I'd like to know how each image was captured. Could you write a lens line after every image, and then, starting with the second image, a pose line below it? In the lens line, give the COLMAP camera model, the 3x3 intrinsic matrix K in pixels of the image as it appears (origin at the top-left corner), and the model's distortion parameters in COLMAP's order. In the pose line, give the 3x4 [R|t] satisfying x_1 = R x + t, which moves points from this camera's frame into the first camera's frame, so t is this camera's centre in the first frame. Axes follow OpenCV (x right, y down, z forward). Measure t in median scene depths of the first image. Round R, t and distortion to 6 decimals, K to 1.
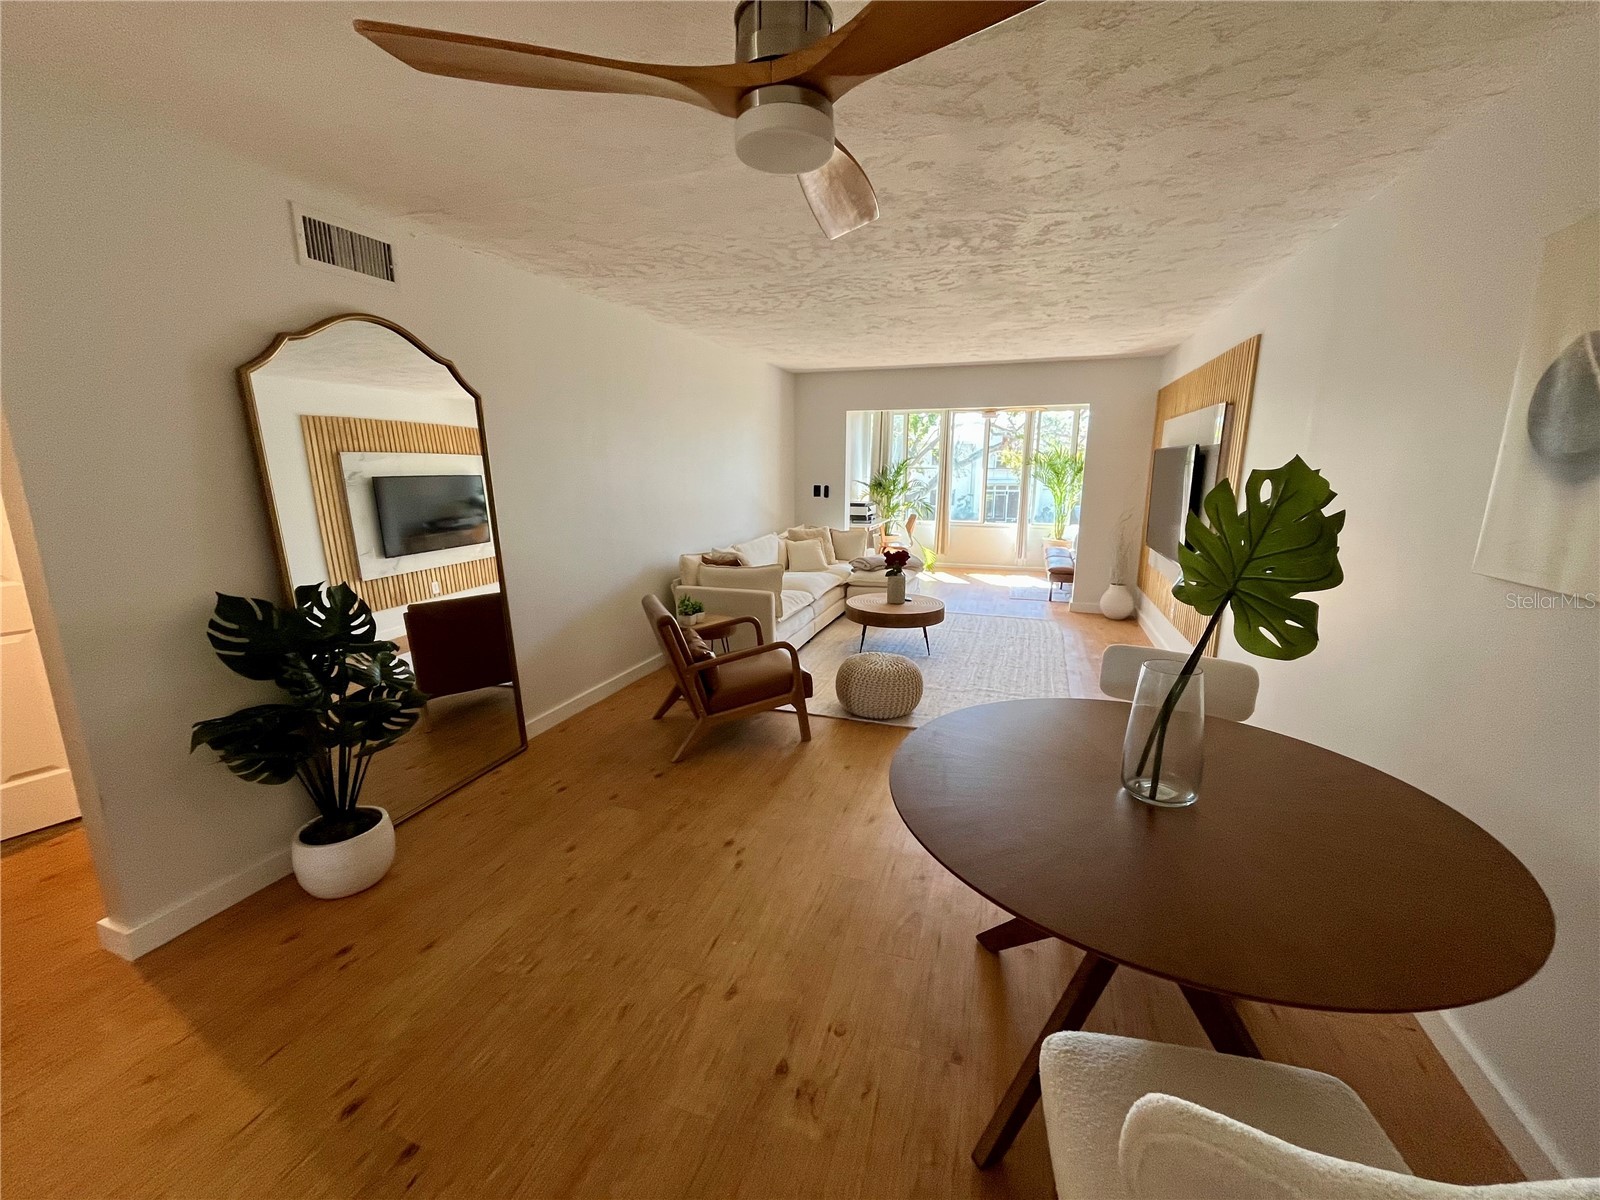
lens RADIAL K [[653.4, 0, 800.0], [0, 653.4, 600.0], [0, 0, 1]] dist [0.001819, -0.000278]
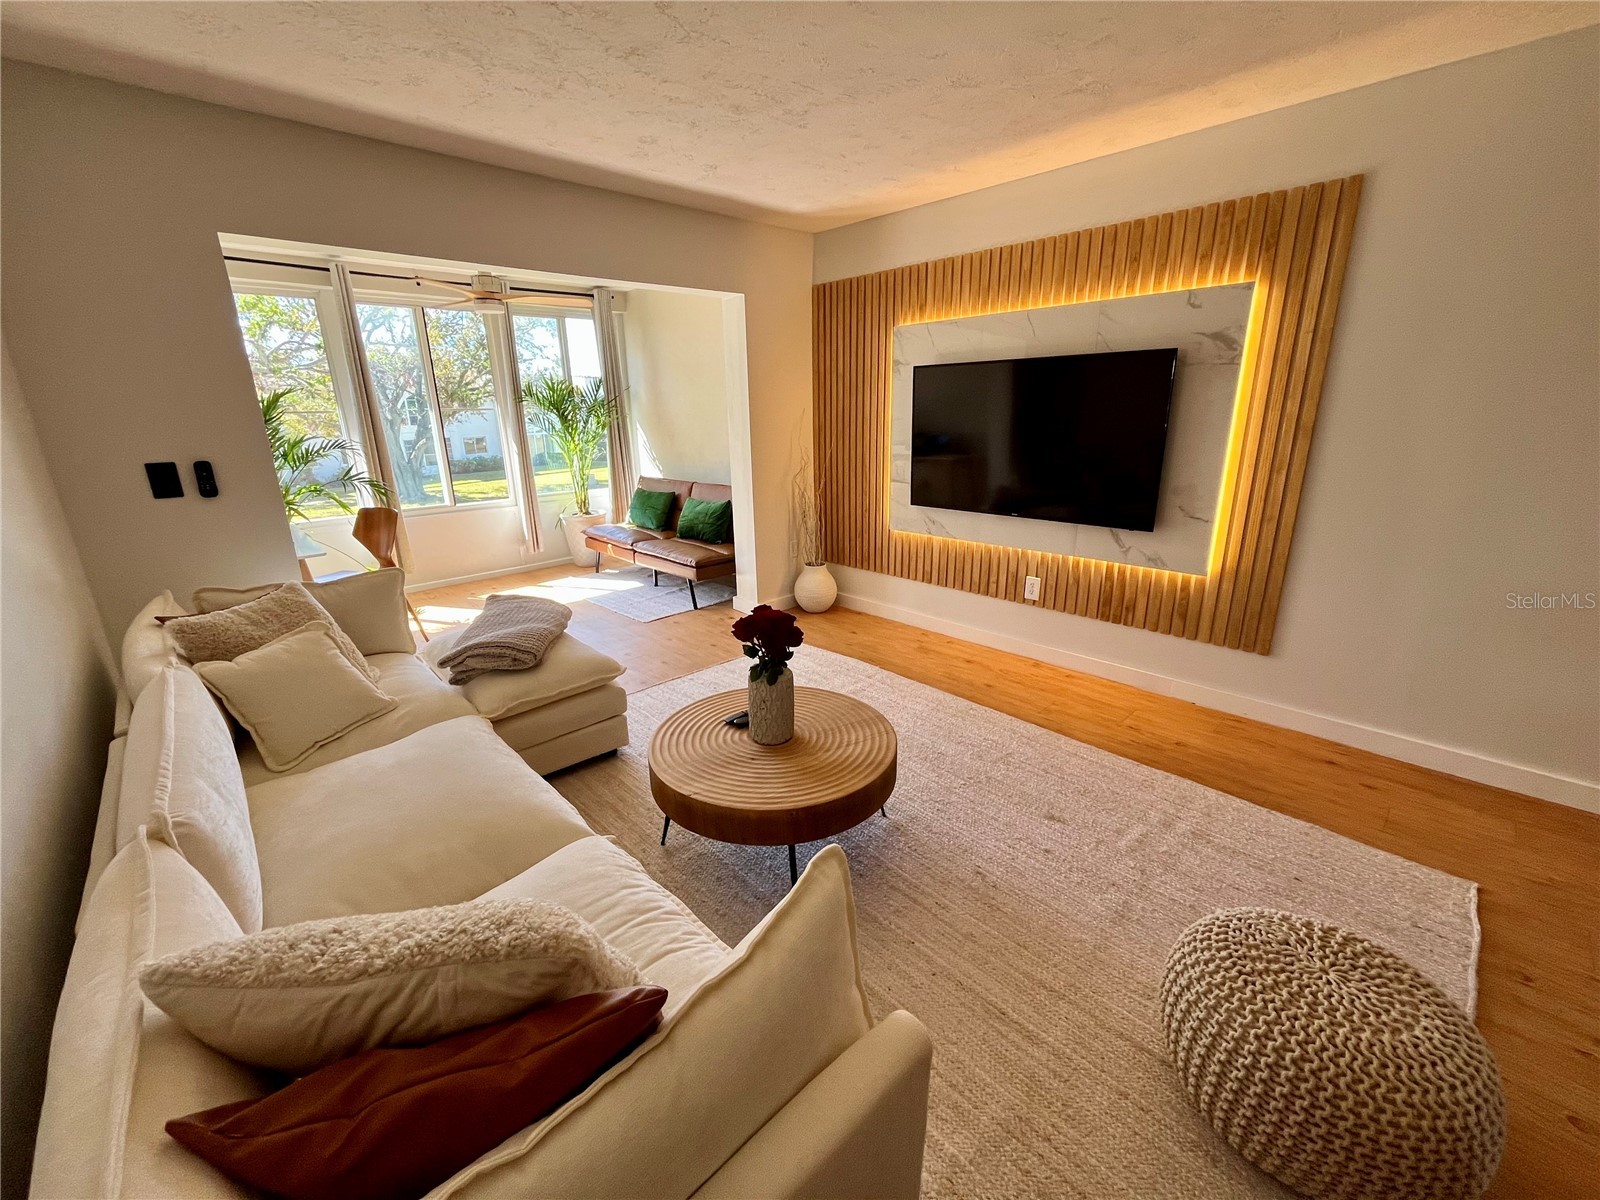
lens RADIAL K [[653.4, 0, 800.0], [0, 653.4, 600.0], [0, 0, 1]] dist [0.001819, -0.000278]
pose [[0.470613, -0.259681, 0.843261, -0.106501], [0.198066, 0.962411, 0.185835, -0.098655], [-0.859822, 0.079566, 0.504357, 0.521454]]
